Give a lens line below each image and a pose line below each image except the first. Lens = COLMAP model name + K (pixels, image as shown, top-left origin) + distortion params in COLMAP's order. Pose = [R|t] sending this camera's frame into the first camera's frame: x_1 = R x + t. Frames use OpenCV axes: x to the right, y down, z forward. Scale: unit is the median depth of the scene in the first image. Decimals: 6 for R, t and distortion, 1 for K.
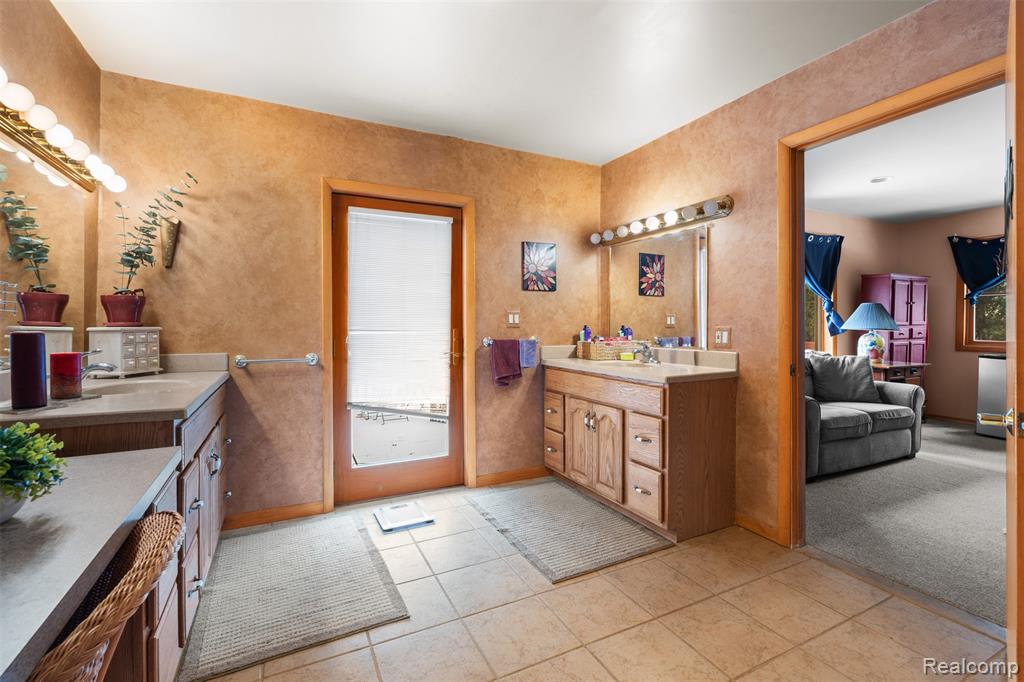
lens RADIAL K [[451.3, 0, 508.0], [0, 451.3, 335.8], [0, 0, 1]] dist [-0.007115, 0.002750]
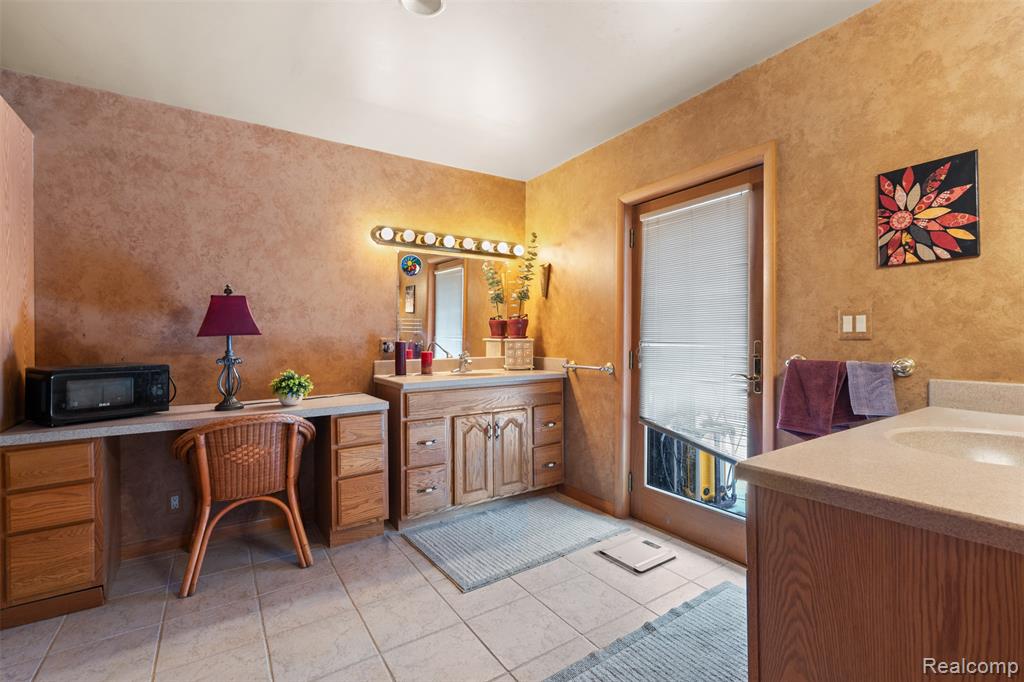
lens RADIAL K [[451.3, 0, 509.3], [0, 451.3, 337.3], [0, 0, 1]] dist [-0.007115, 0.002750]
pose [[0.122323, -0.003742, -0.992483, 0.519678], [-0.019515, 0.999790, -0.006175, -0.009771], [0.992298, 0.020123, 0.122224, 0.539573]]
